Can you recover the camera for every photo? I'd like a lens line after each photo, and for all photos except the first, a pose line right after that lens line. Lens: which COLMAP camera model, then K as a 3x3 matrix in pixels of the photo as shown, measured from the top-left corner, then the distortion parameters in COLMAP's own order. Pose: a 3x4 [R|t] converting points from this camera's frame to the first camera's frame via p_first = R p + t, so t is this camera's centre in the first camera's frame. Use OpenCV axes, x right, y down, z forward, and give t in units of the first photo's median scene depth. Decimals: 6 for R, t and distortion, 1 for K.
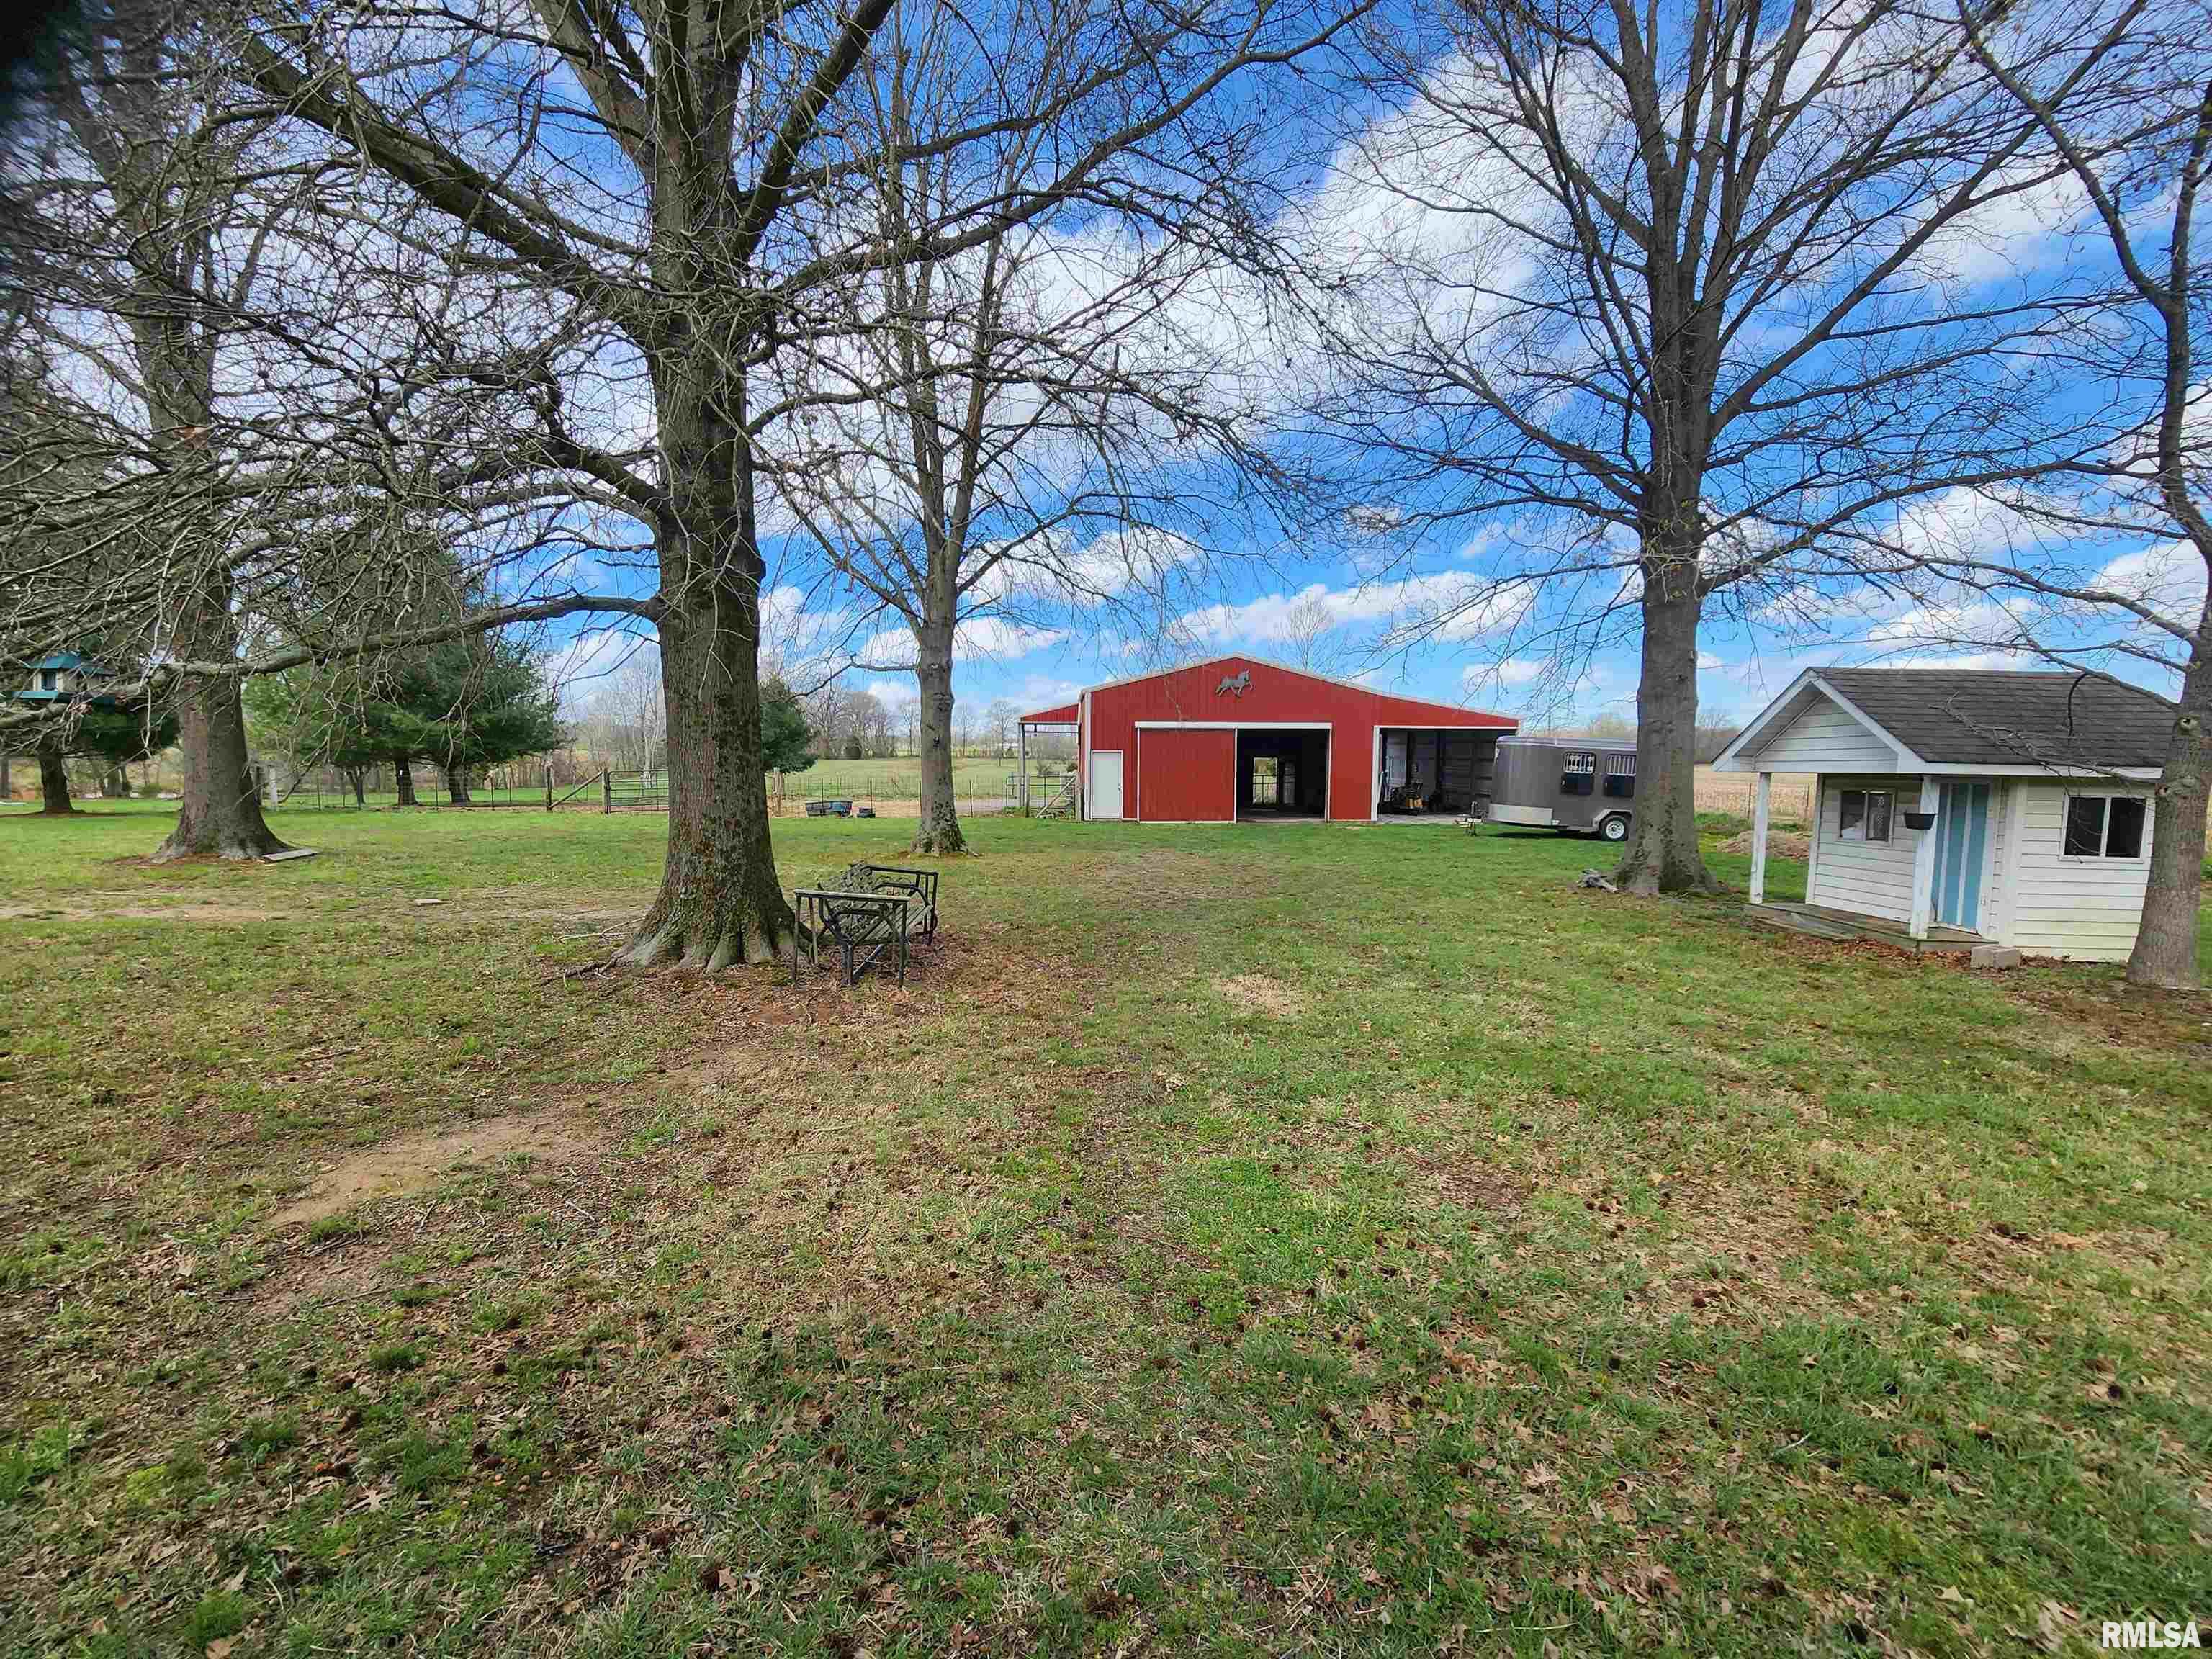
lens RADIAL K [[910.1, 0, 1123.8], [0, 910.1, 829.6], [0, 0, 1]] dist [0.001966, -0.000012]
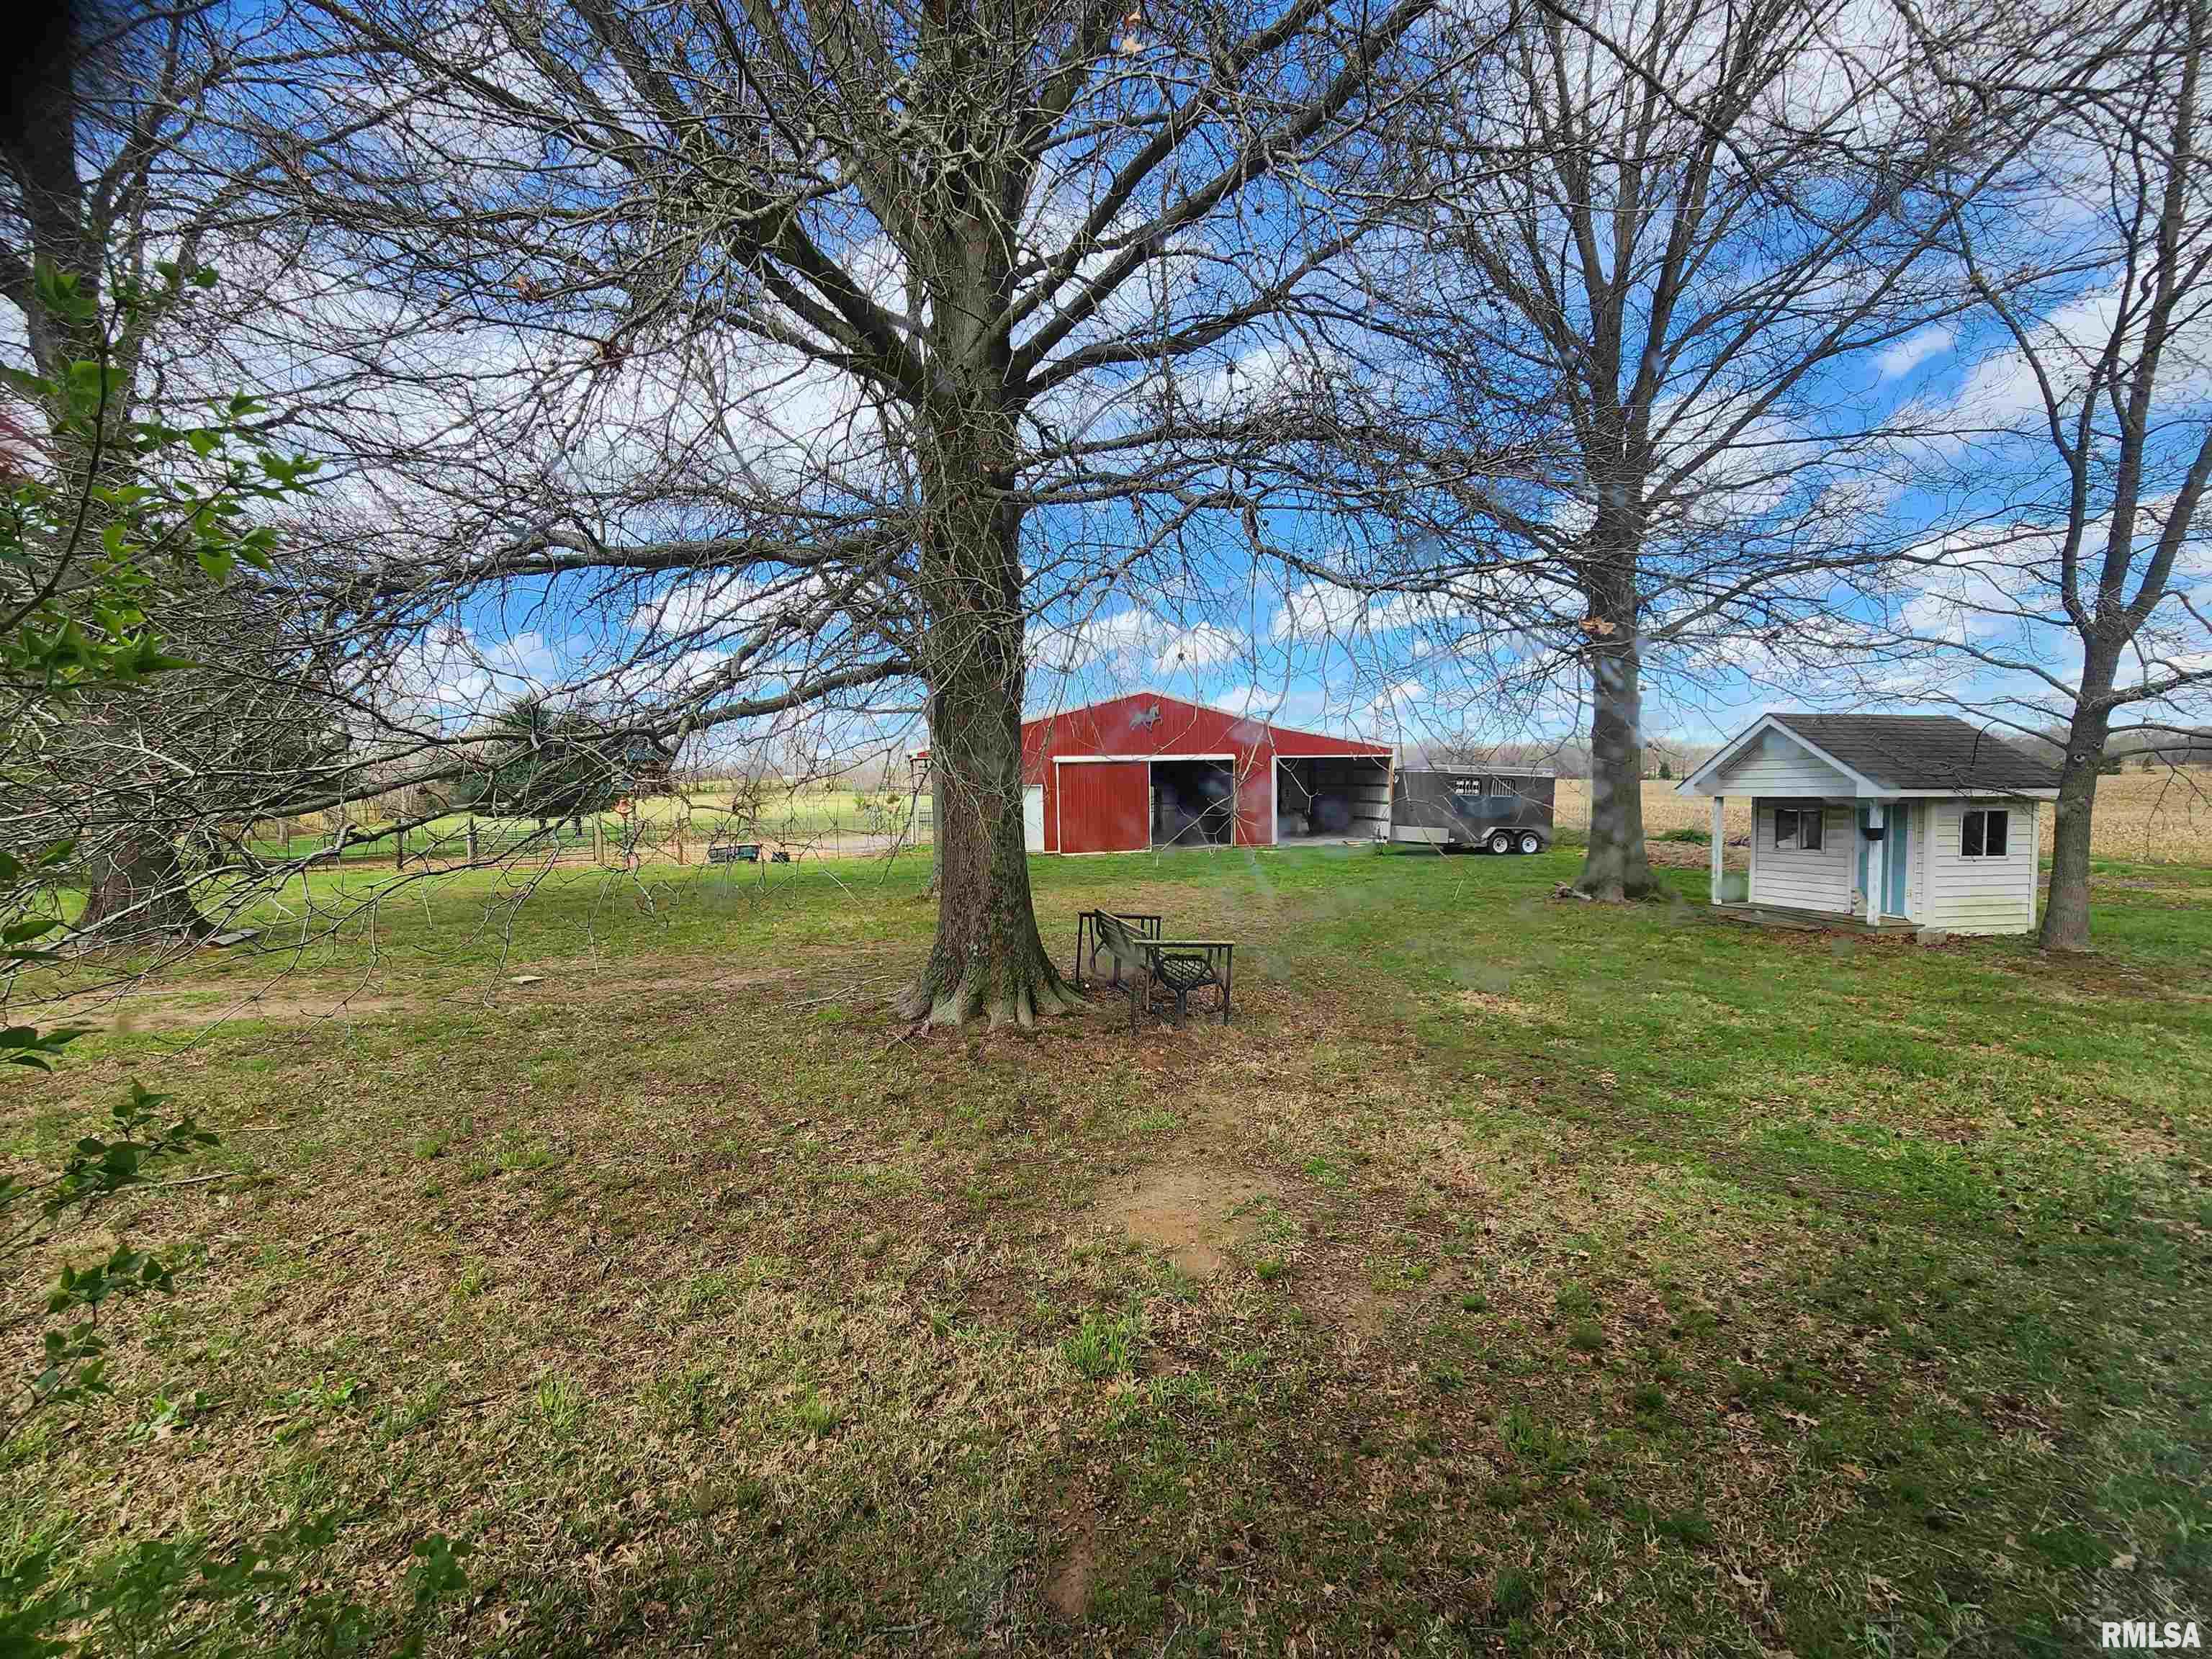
lens RADIAL K [[910.1, 0, 1112.7], [0, 910.1, 830.0], [0, 0, 1]] dist [0.001966, -0.000012]
pose [[0.975827, -0.035519, 0.215640, -0.432081], [0.041493, 0.998868, -0.023240, -0.028312], [-0.214570, 0.031626, 0.976196, -0.023595]]
